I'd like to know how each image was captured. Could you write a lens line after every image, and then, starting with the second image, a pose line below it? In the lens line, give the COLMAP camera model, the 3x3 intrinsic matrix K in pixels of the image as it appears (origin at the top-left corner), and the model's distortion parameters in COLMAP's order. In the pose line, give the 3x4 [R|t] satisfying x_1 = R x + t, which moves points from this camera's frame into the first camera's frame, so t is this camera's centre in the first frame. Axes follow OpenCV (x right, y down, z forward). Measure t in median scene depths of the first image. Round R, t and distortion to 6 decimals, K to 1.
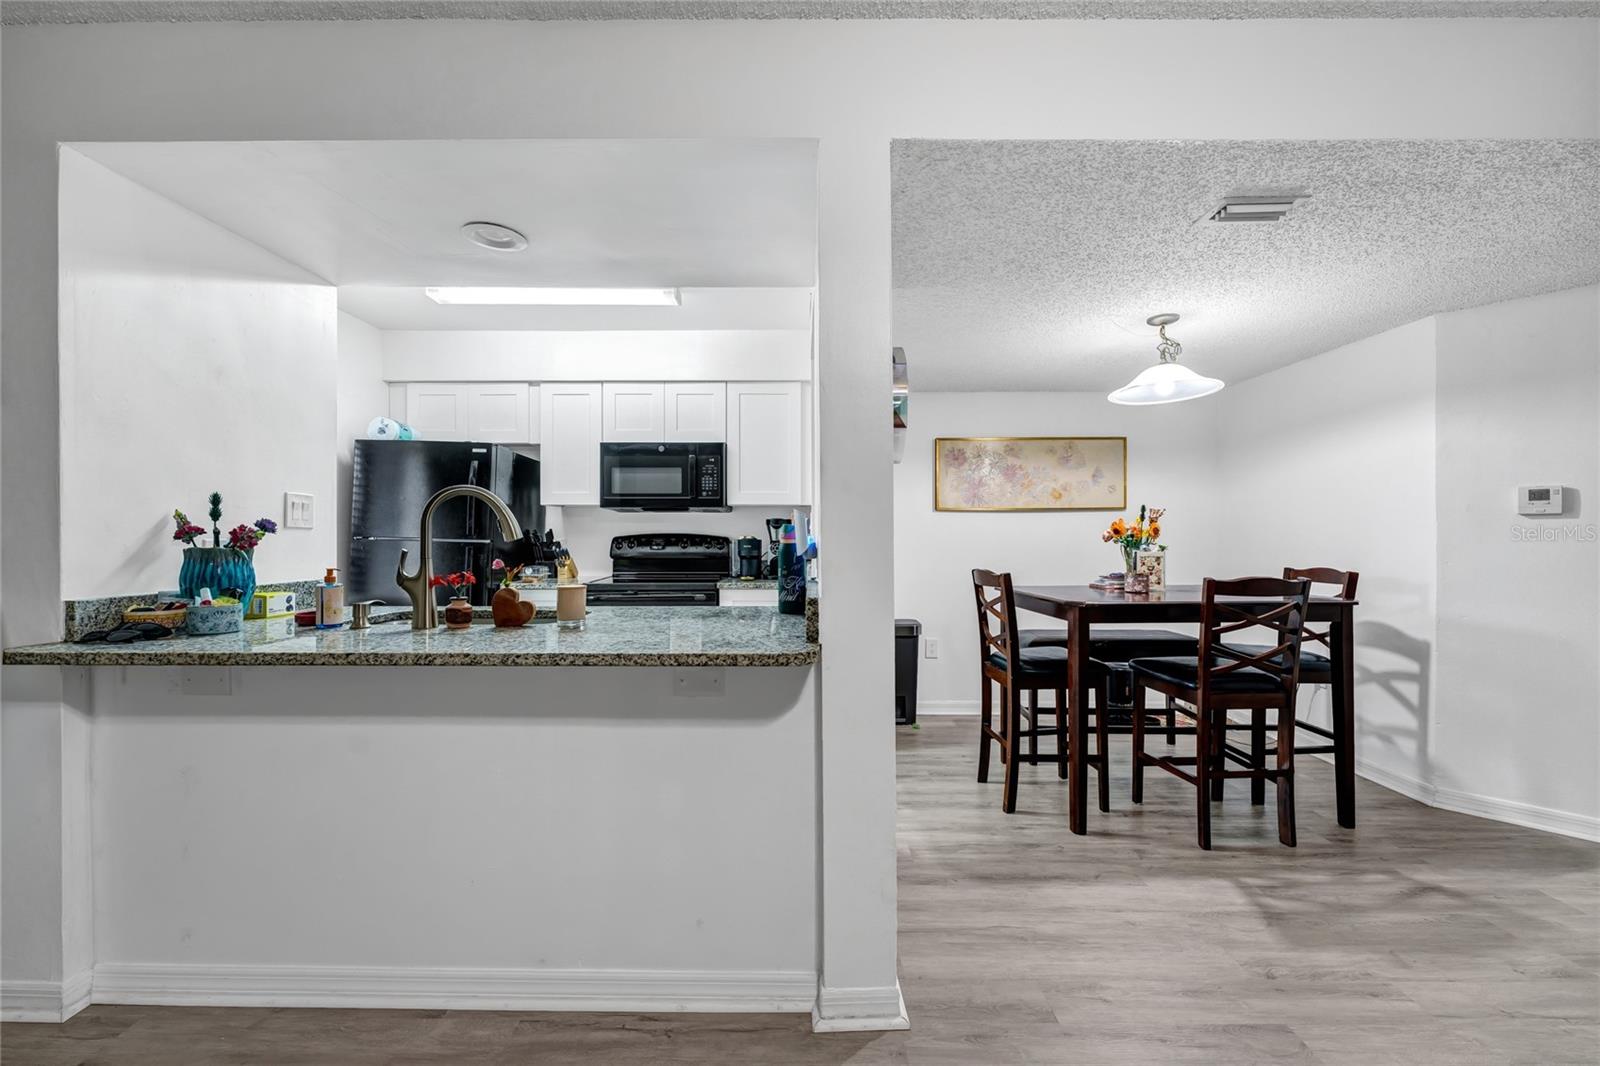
lens RADIAL K [[677.4, 0, 712.4], [0, 677.4, 535.4], [0, 0, 1]] dist [-0.001109, -0.000085]
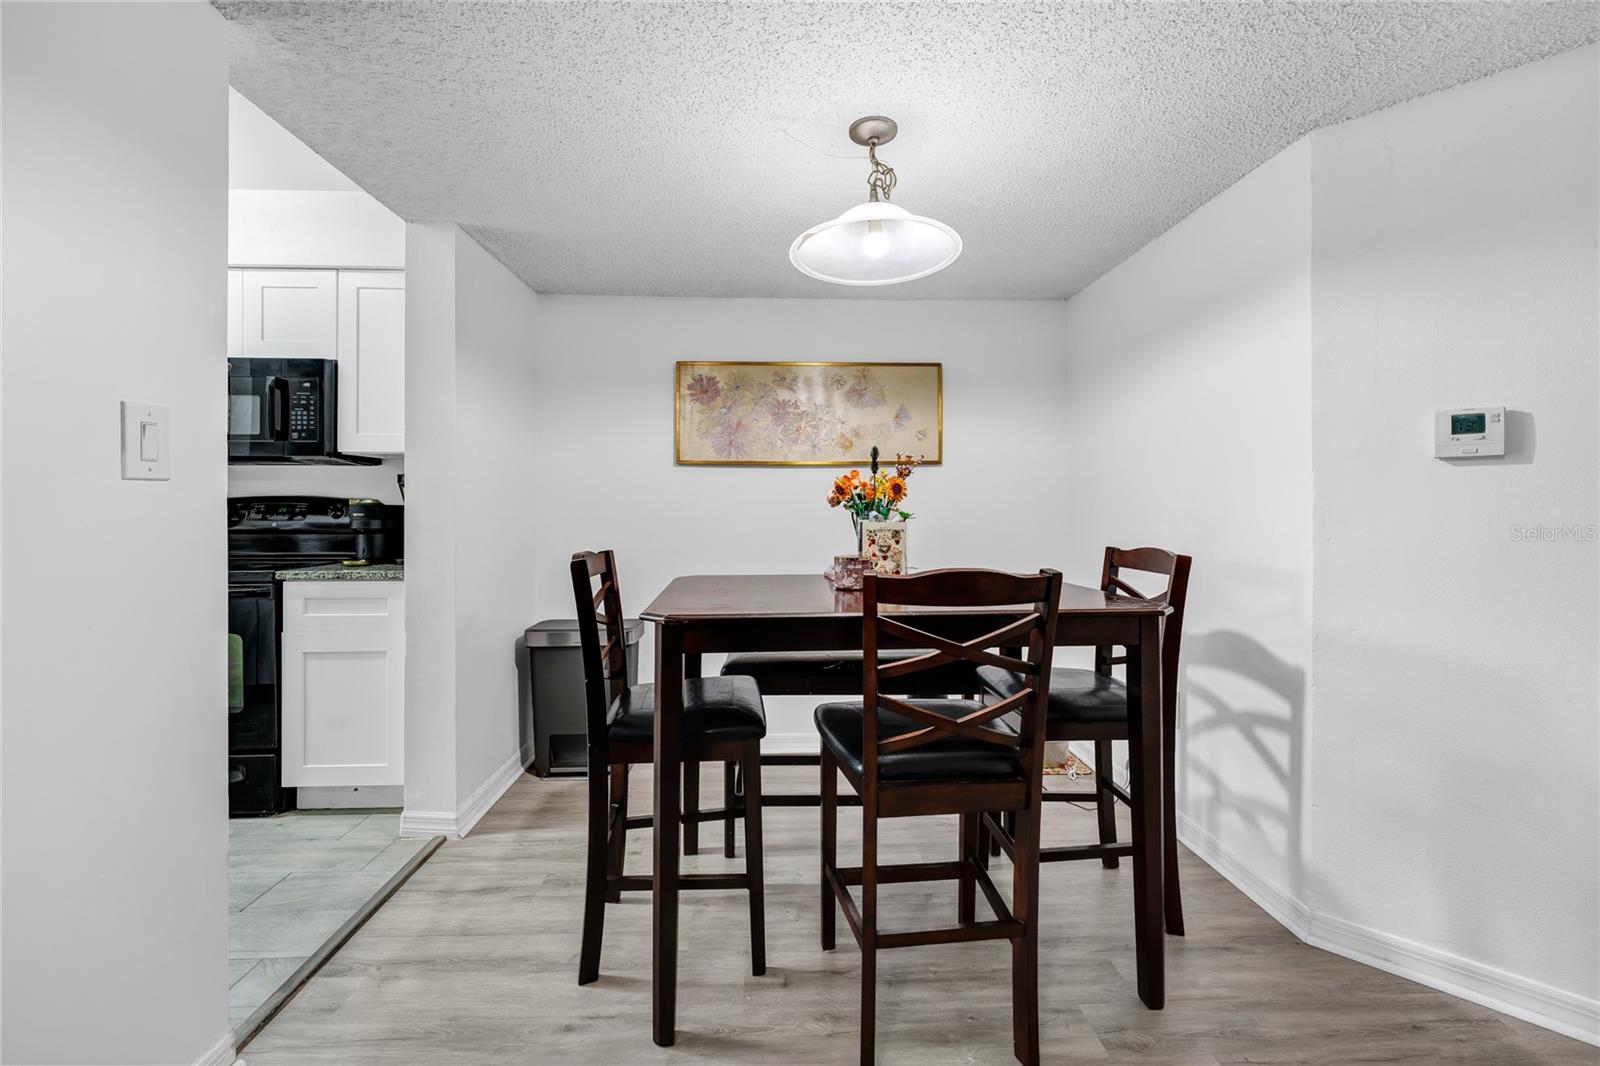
lens RADIAL K [[681.7, 0, 753.2], [0, 681.7, 505.3], [0, 0, 1]] dist [0.000756, -0.000352]
pose [[0.998699, 0.001125, 0.050985, 0.551679], [-0.000961, 0.999994, -0.003243, 0.012043], [-0.050989, 0.003190, 0.998694, 0.424799]]
